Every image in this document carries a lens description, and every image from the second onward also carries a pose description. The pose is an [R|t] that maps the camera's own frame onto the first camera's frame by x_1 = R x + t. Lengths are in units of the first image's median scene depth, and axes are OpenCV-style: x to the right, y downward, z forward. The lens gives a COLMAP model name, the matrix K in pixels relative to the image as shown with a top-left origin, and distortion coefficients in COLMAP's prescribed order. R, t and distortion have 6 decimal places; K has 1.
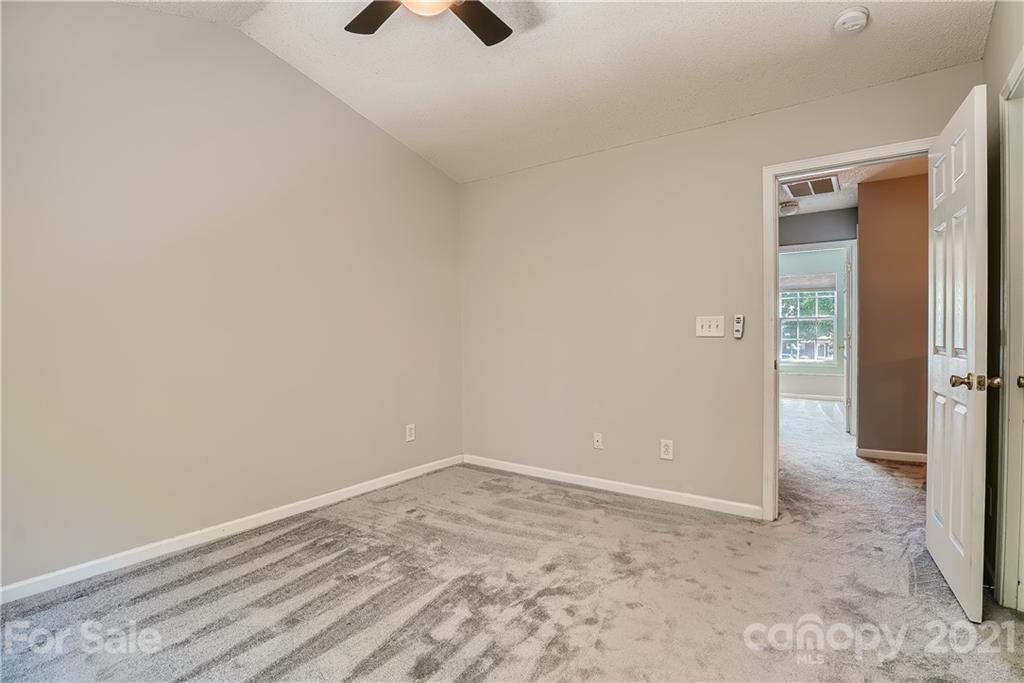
lens RADIAL K [[498.7, 0, 514.5], [0, 498.7, 344.4], [0, 0, 1]] dist [-0.032730, 0.000819]
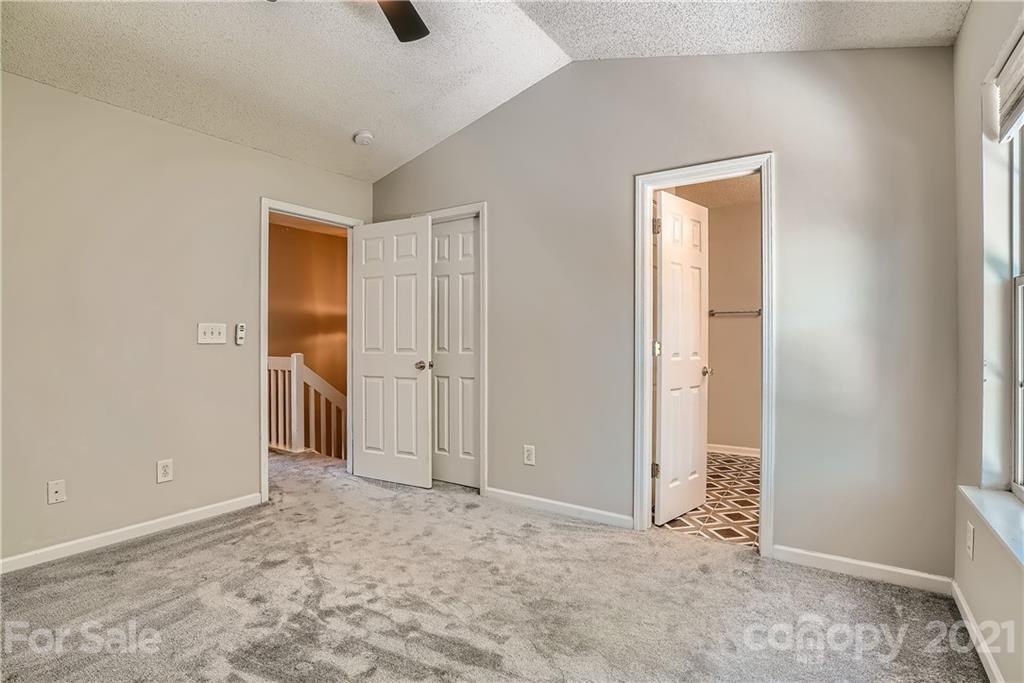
lens RADIAL K [[498.7, 0, 514.5], [0, 498.7, 344.4], [0, 0, 1]] dist [-0.032730, 0.000819]
pose [[-0.052500, -0.002998, 0.998616, -0.806484], [0.019770, 0.999796, 0.004041, -0.007599], [-0.998425, 0.019955, -0.052430, 0.557679]]
